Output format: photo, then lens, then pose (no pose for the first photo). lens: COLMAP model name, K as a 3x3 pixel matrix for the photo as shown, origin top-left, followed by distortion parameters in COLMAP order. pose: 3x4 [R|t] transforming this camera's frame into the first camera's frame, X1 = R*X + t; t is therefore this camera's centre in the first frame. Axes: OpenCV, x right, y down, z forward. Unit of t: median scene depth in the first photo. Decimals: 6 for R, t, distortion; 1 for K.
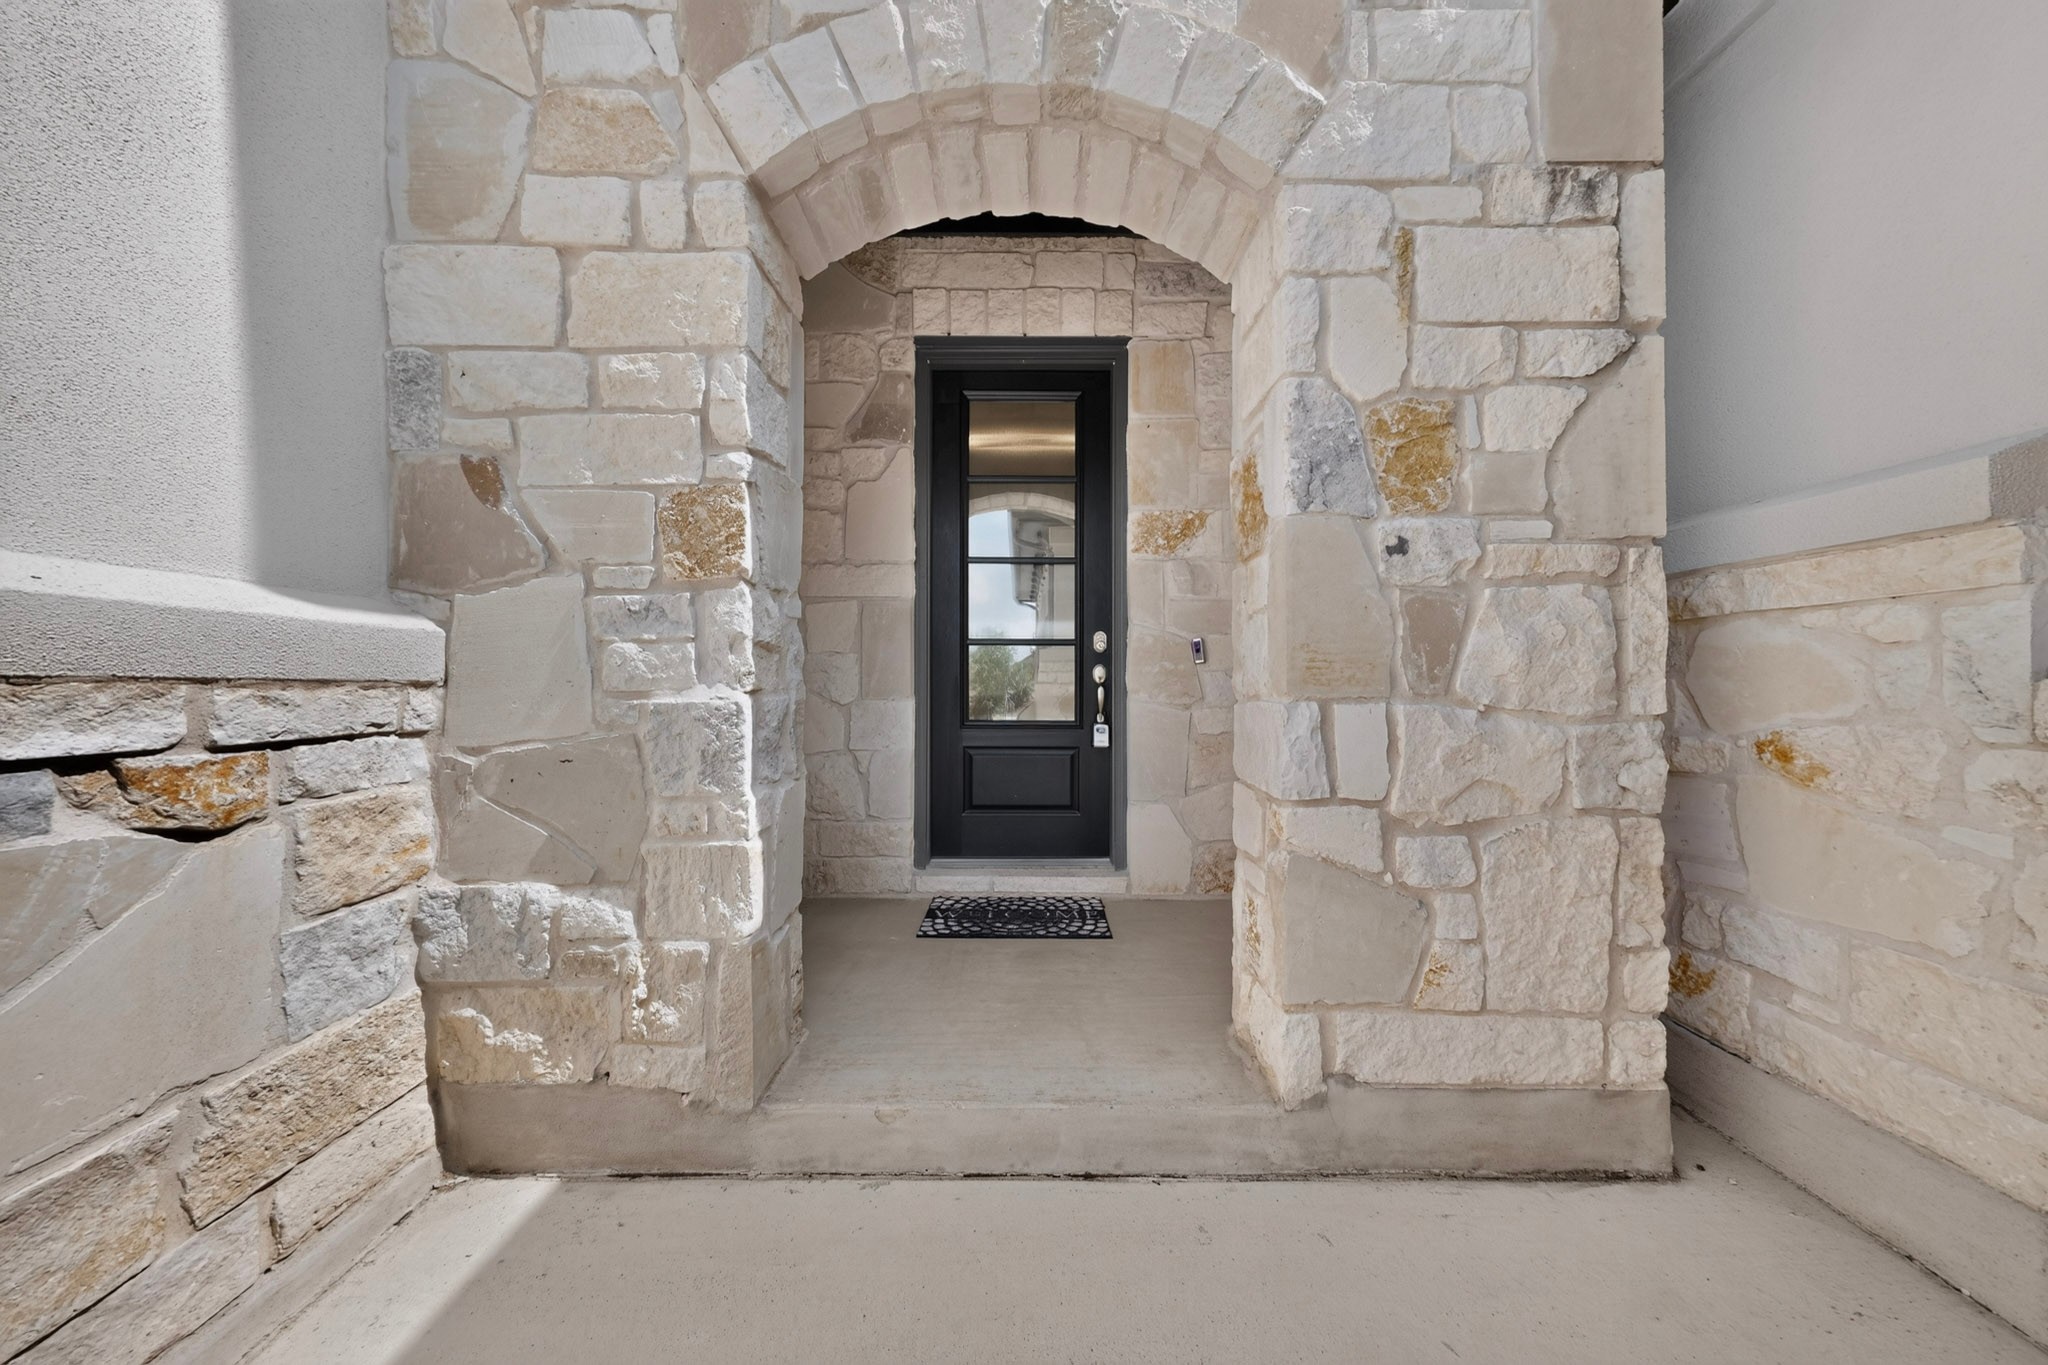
lens RADIAL K [[886.3, 0, 1024.0], [0, 886.3, 682.5], [0, 0, 1]] dist [0.000068, 0.000058]
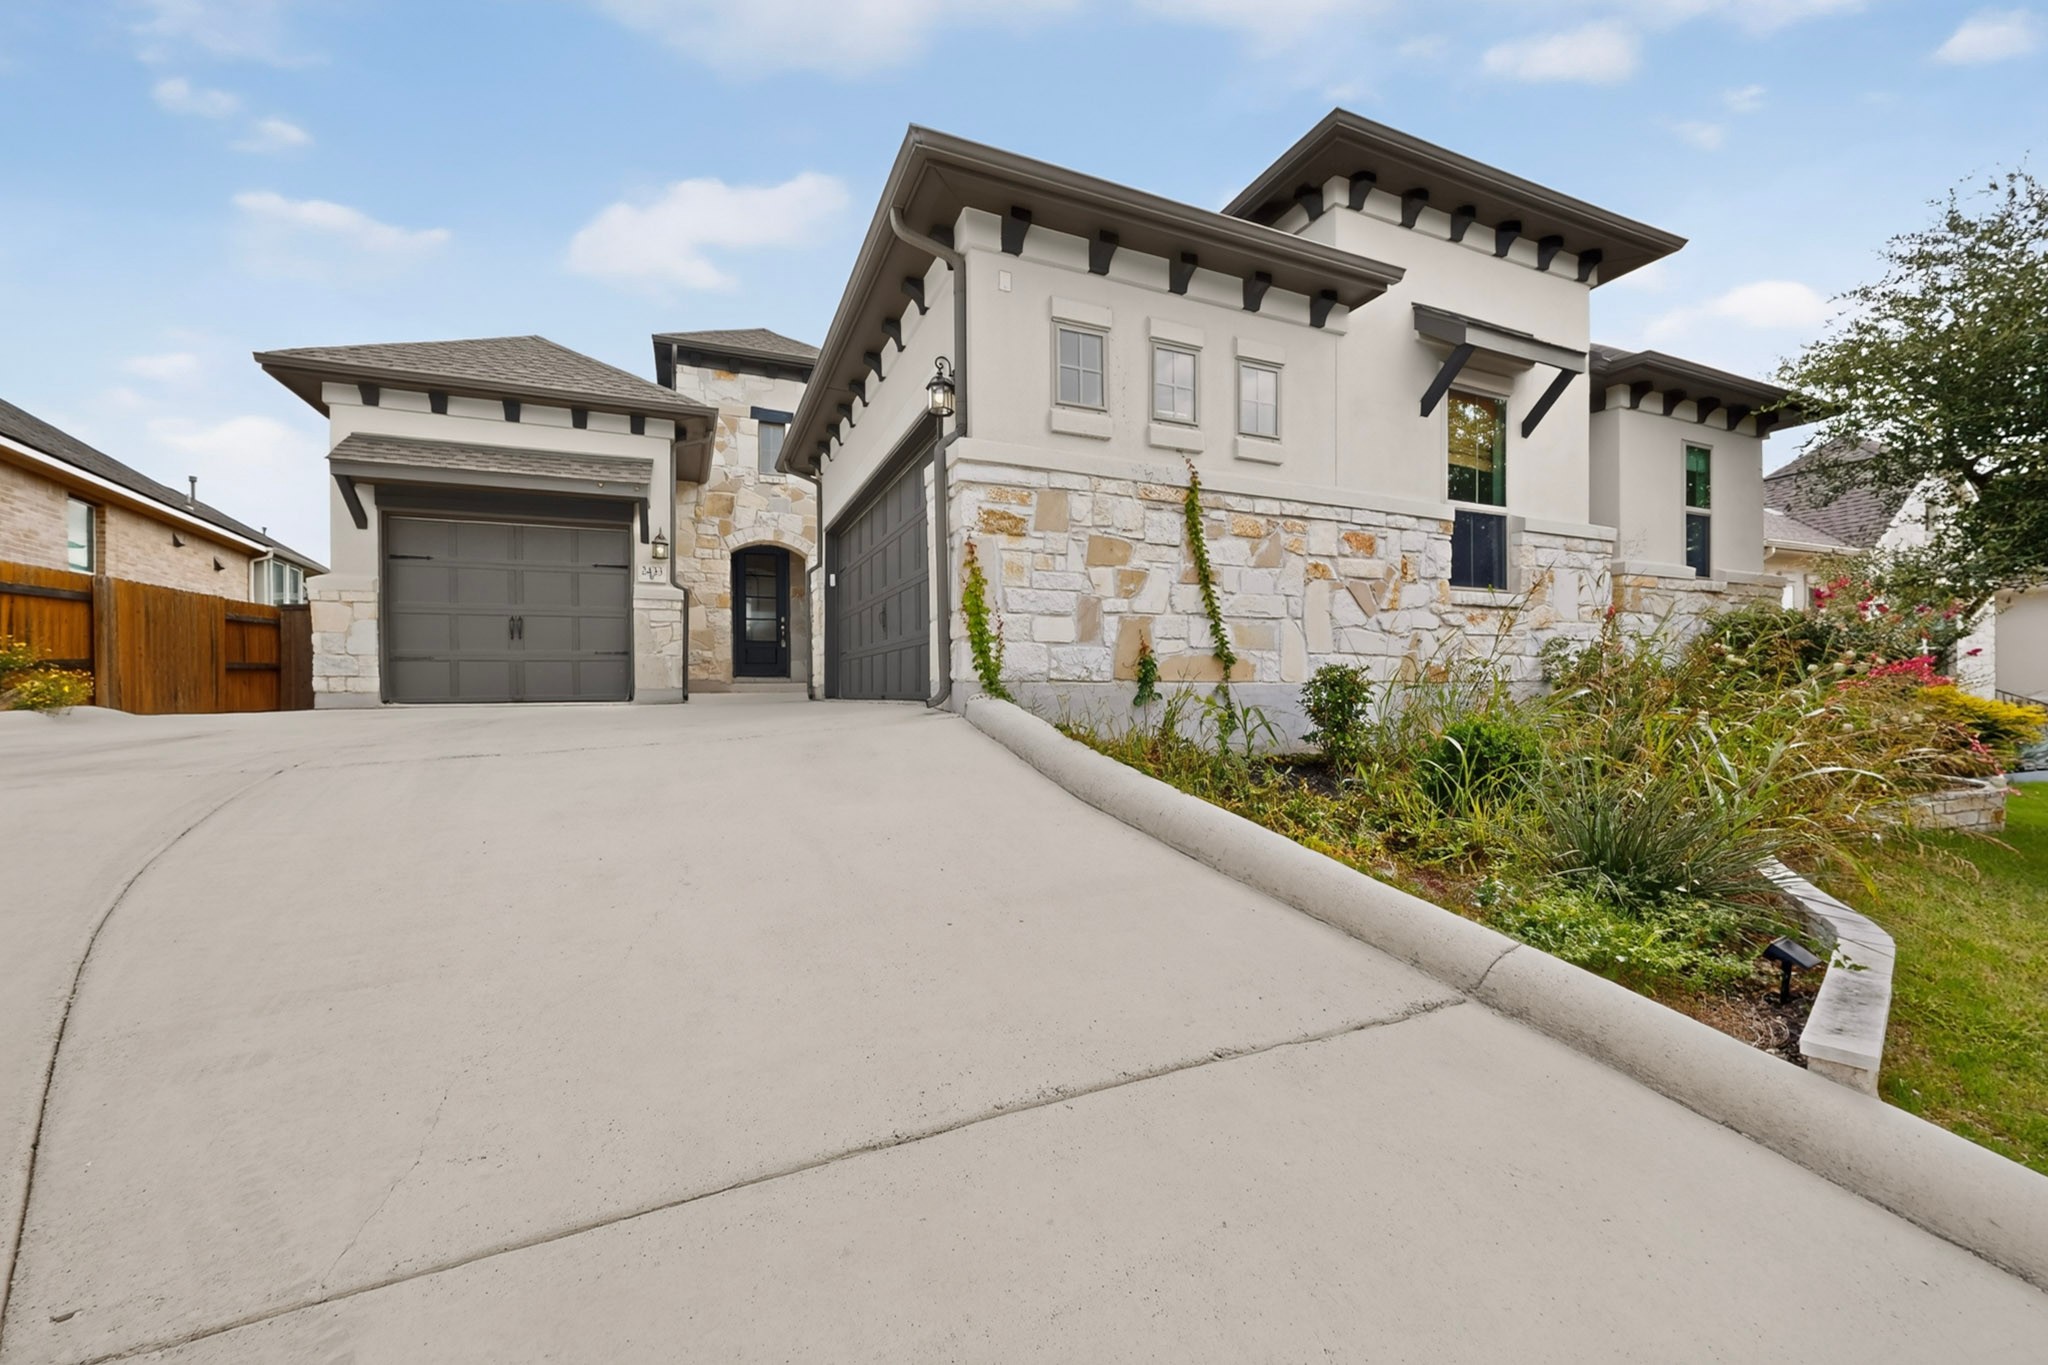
lens RADIAL K [[718.8, 0, 1024.0], [0, 718.8, 682.5], [0, 0, 1]] dist [-0.009565, 0.000105]
pose [[0.918293, -0.011218, 0.395742, -0.218537], [0.005348, 0.999859, 0.015933, 0.209380], [-0.395865, -0.012515, 0.918224, -2.617722]]
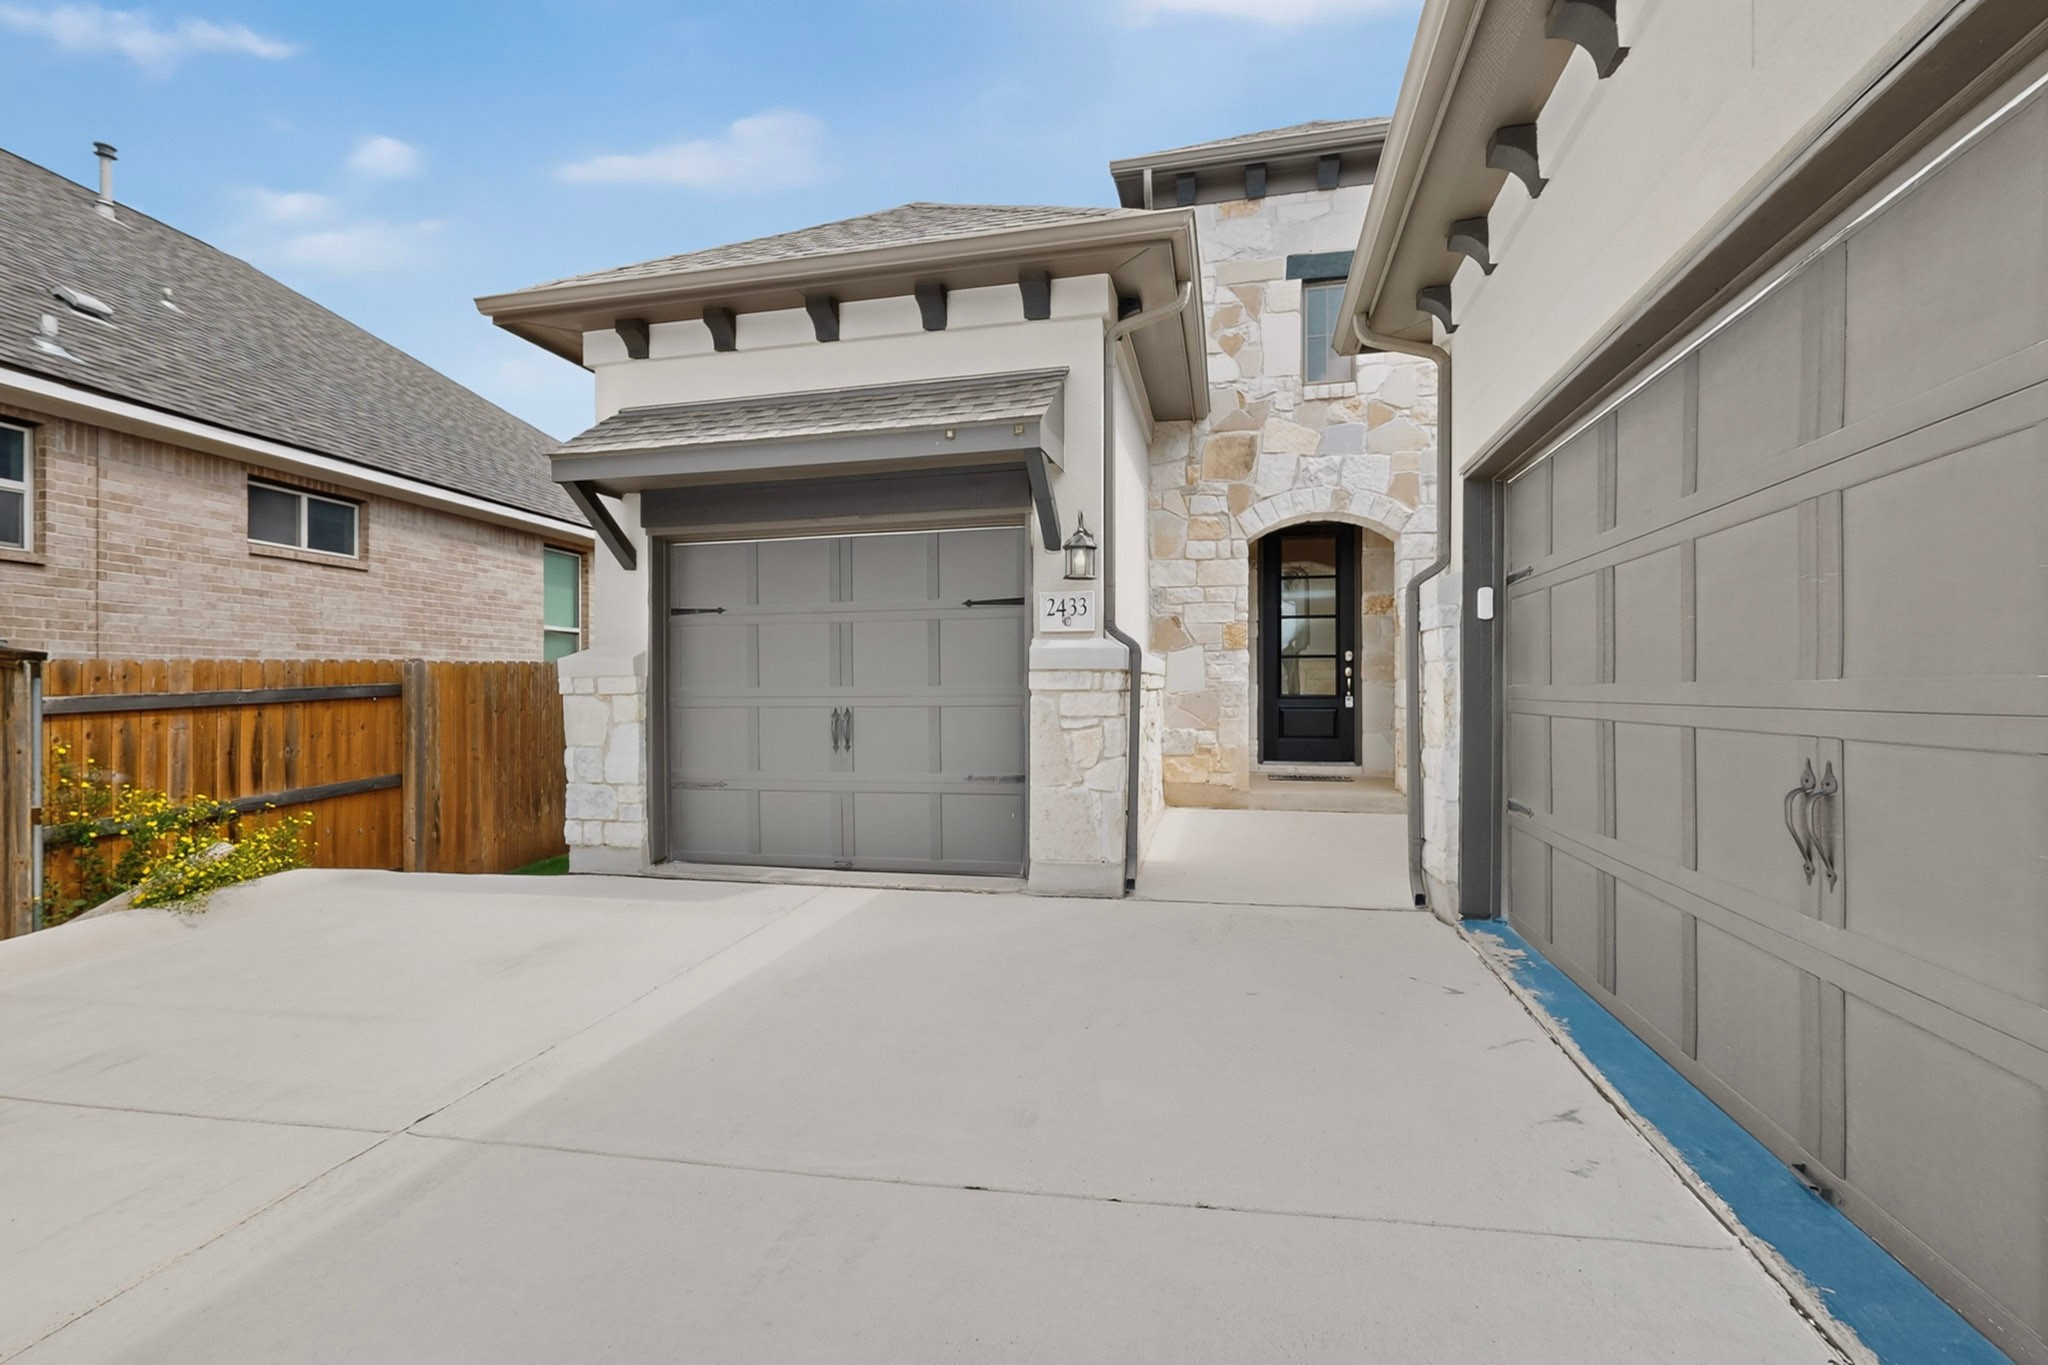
lens RADIAL K [[927.9, 0, 1024.0], [0, 927.9, 682.5], [0, 0, 1]] dist [-0.020341, -0.000020]
pose [[0.968370, -0.003109, -0.249500, -0.126736], [0.003675, 0.999992, 0.001802, 0.010159], [0.249492, -0.002662, 0.968373, -1.489316]]
